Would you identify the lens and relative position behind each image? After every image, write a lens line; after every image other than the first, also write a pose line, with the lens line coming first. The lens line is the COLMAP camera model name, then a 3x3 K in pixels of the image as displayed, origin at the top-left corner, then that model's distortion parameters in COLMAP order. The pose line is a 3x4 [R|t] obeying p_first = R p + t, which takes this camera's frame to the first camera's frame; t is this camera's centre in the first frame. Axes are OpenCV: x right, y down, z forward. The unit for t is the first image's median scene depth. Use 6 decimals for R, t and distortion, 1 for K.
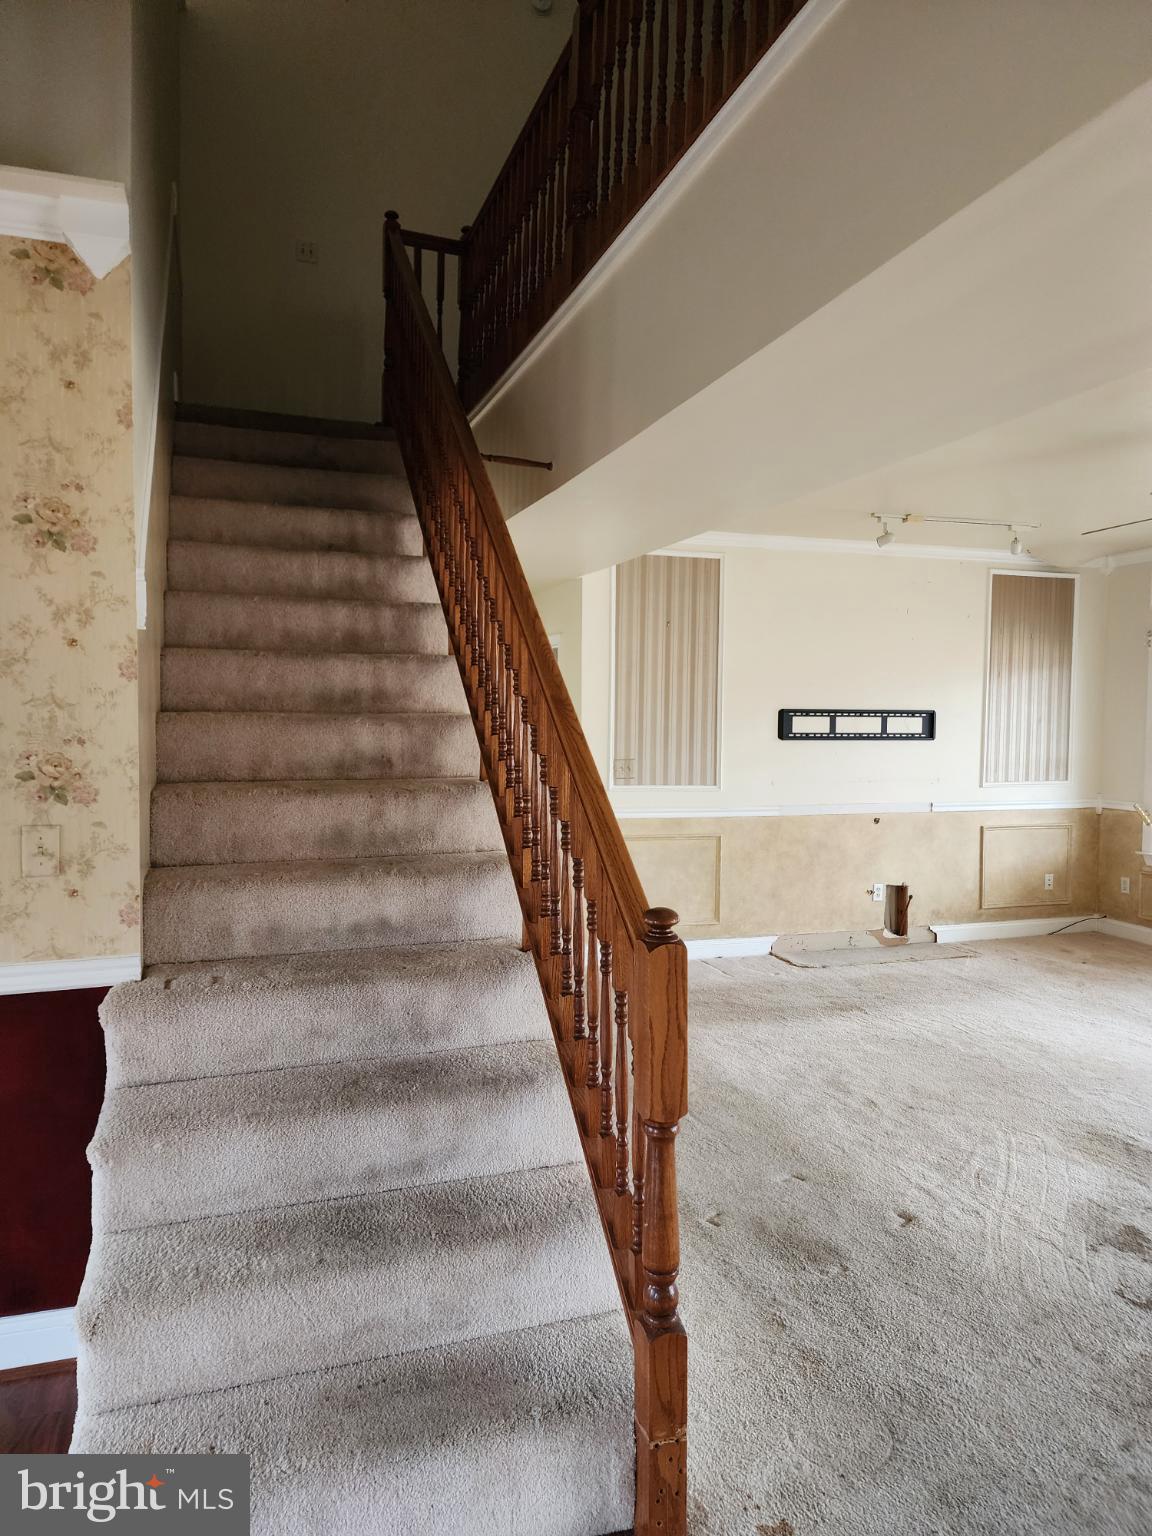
lens RADIAL K [[1039.5, 0, 580.0], [0, 1039.5, 774.1], [0, 0, 1]] dist [0.058137, -0.037080]
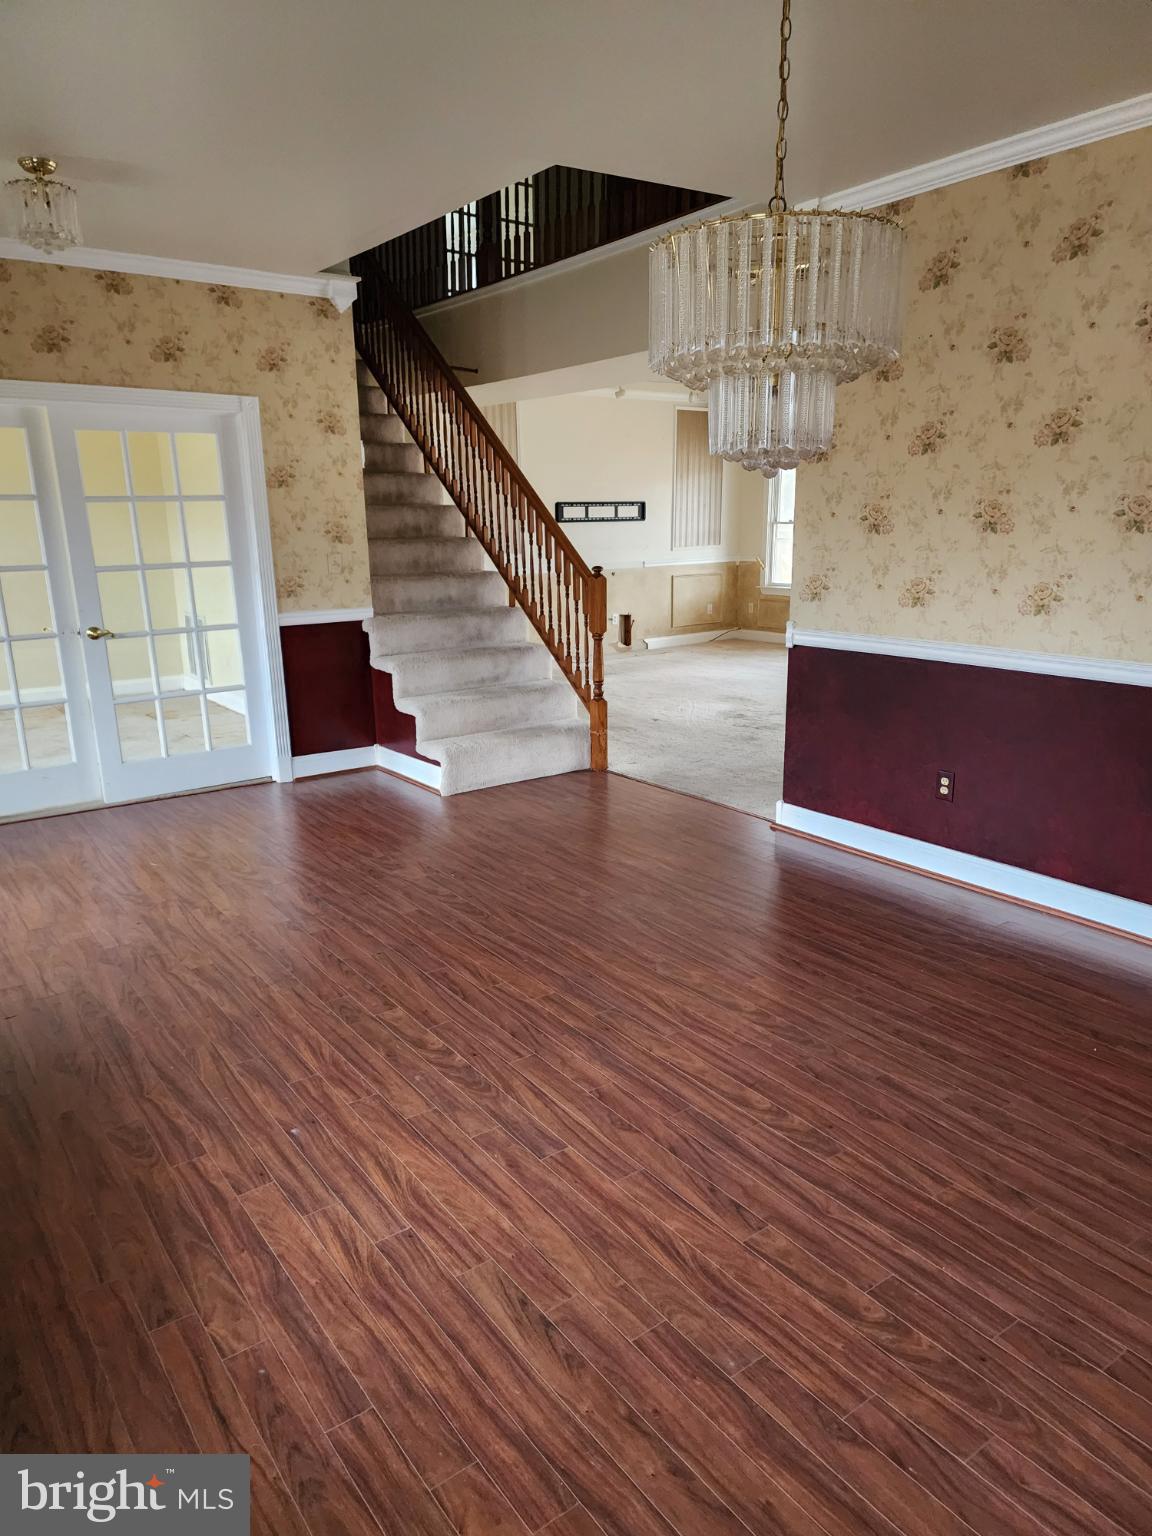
lens RADIAL K [[1027.7, 0, 569.3], [0, 1027.7, 798.1], [0, 0, 1]] dist [0.116967, -0.160443]
pose [[0.957962, -0.093543, 0.271218, -0.459565], [0.034459, 0.976024, 0.214920, 0.069679], [-0.284820, -0.196539, 0.938217, -1.022212]]
